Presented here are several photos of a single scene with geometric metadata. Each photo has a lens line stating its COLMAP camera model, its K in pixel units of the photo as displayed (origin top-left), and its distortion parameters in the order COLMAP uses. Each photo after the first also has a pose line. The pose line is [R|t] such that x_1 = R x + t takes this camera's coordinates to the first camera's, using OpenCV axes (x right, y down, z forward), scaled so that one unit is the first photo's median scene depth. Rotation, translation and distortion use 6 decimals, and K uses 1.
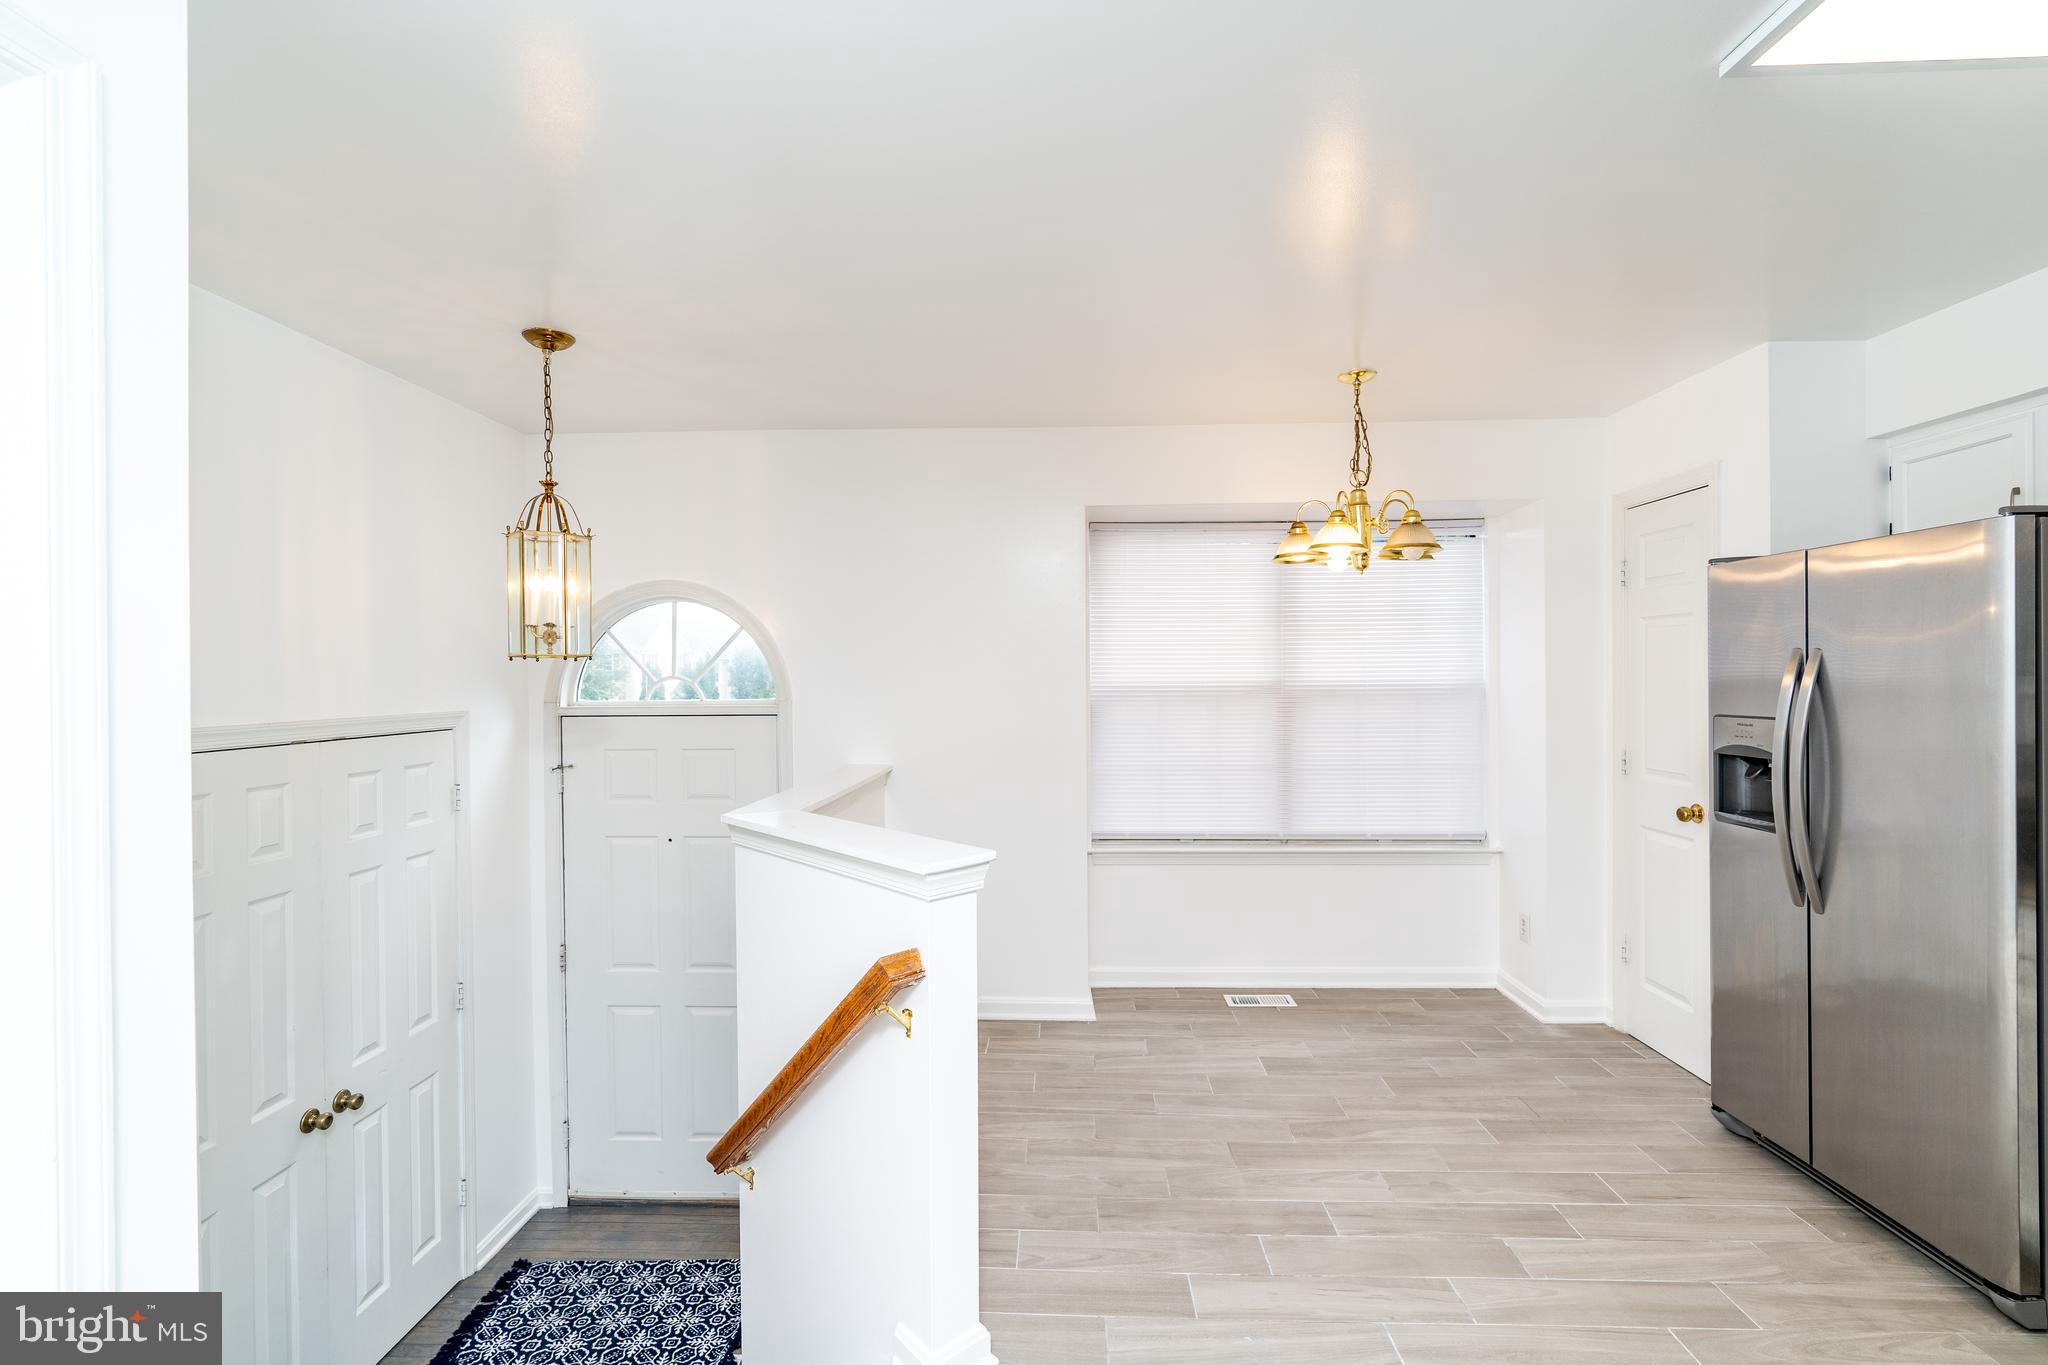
lens RADIAL K [[927.6, 0, 1024.0], [0, 927.6, 682.5], [0, 0, 1]] dist [0.001117, 0.000886]
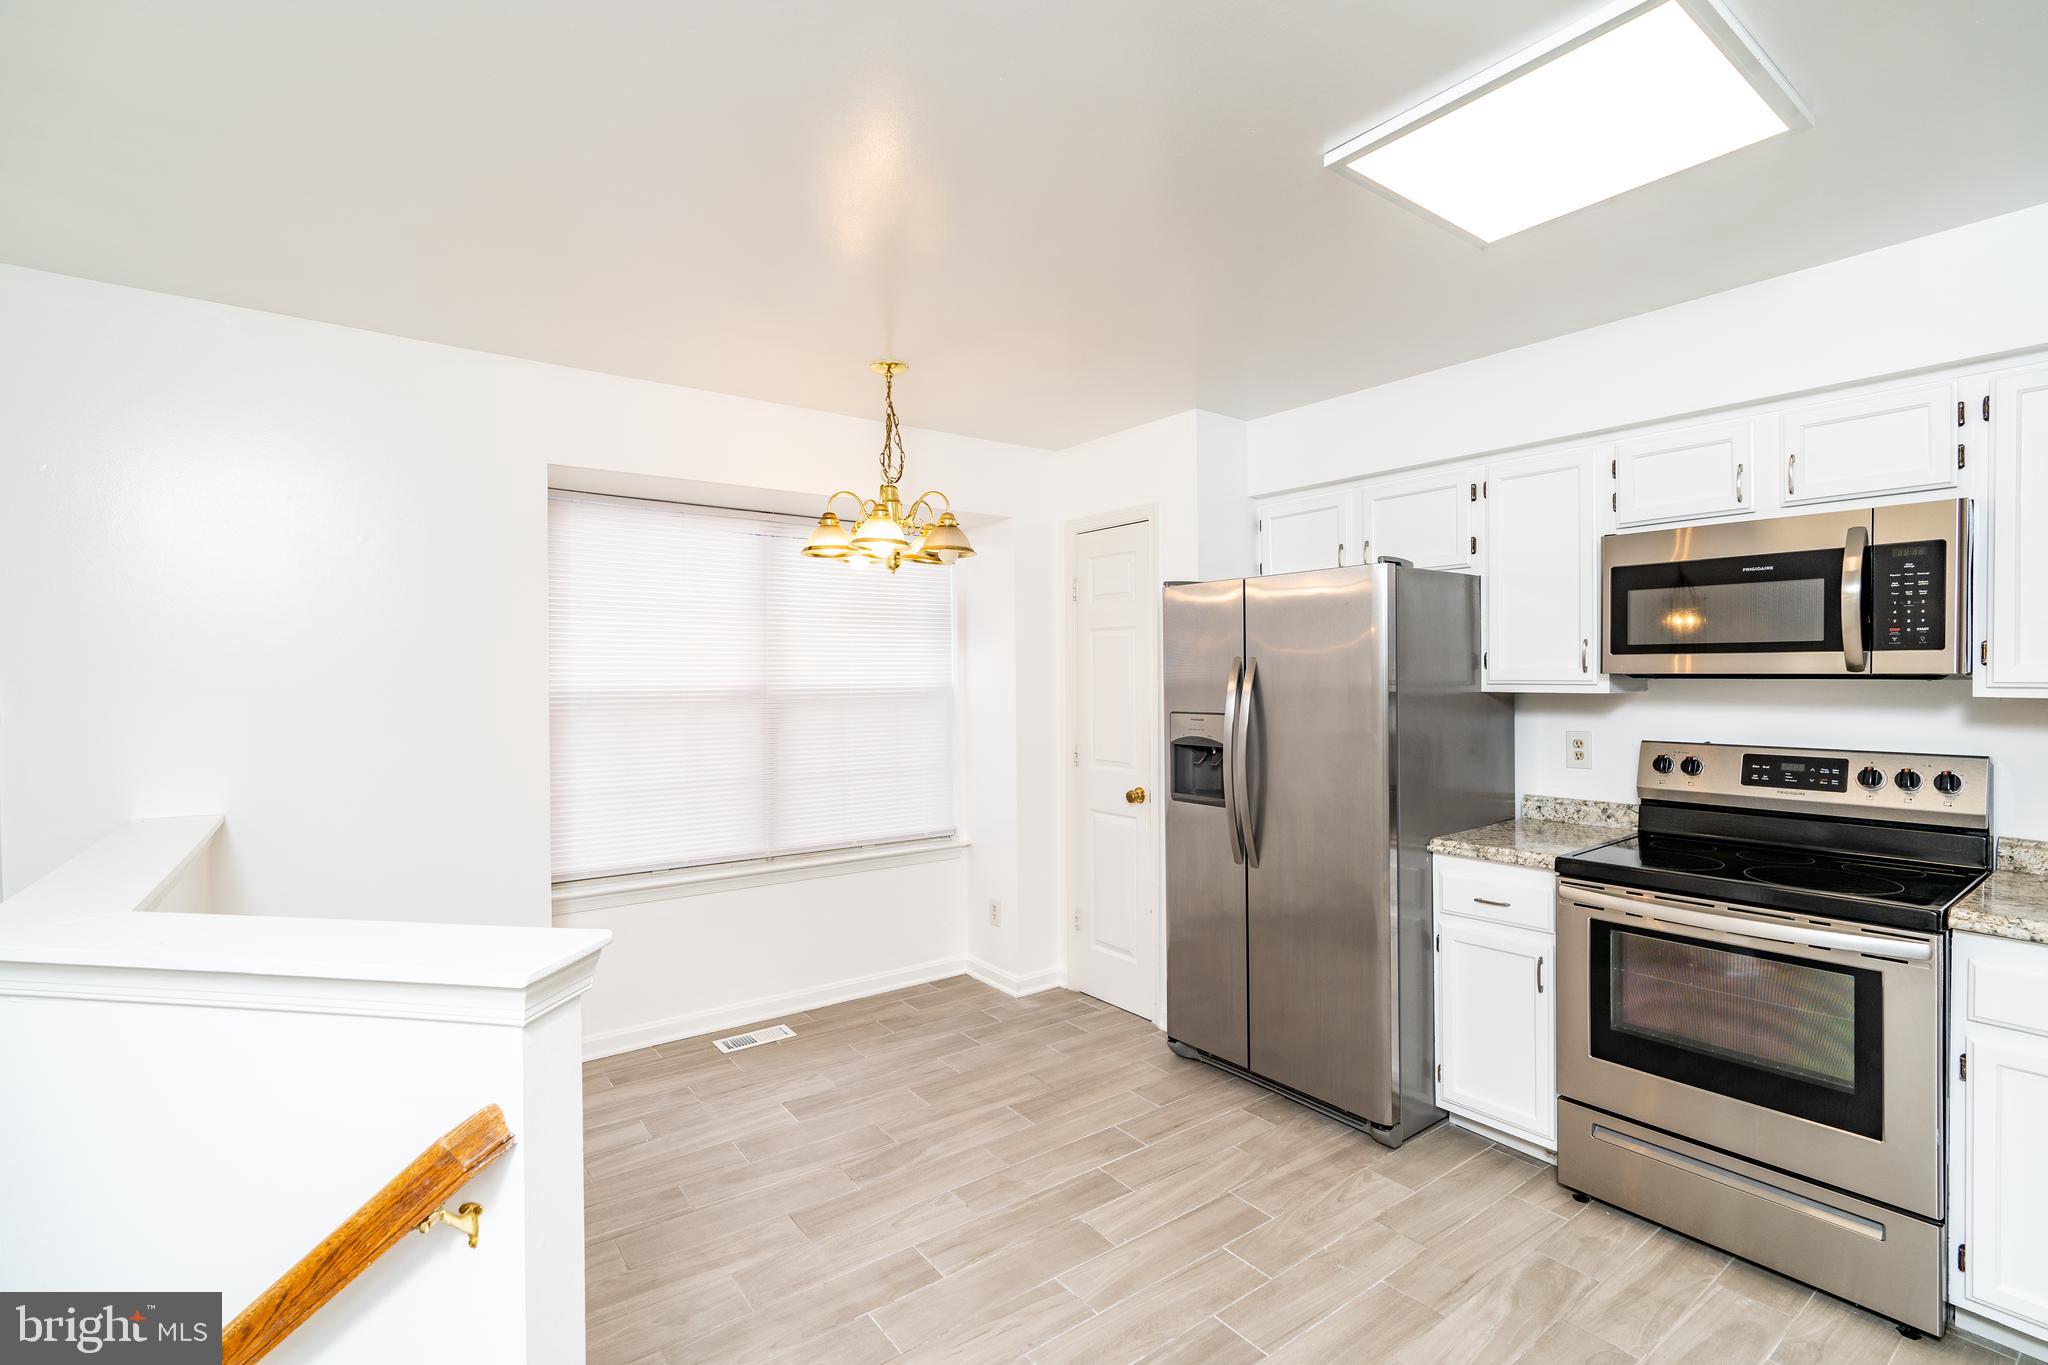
lens RADIAL K [[930.2, 0, 1024.0], [0, 930.2, 682.5], [0, 0, 1]] dist [-0.007488, 0.000801]
pose [[0.779636, -0.000999, 0.626232, -0.153823], [0.004188, 0.999985, -0.003618, 0.000336], [-0.626219, 0.005443, 0.779628, 0.182942]]
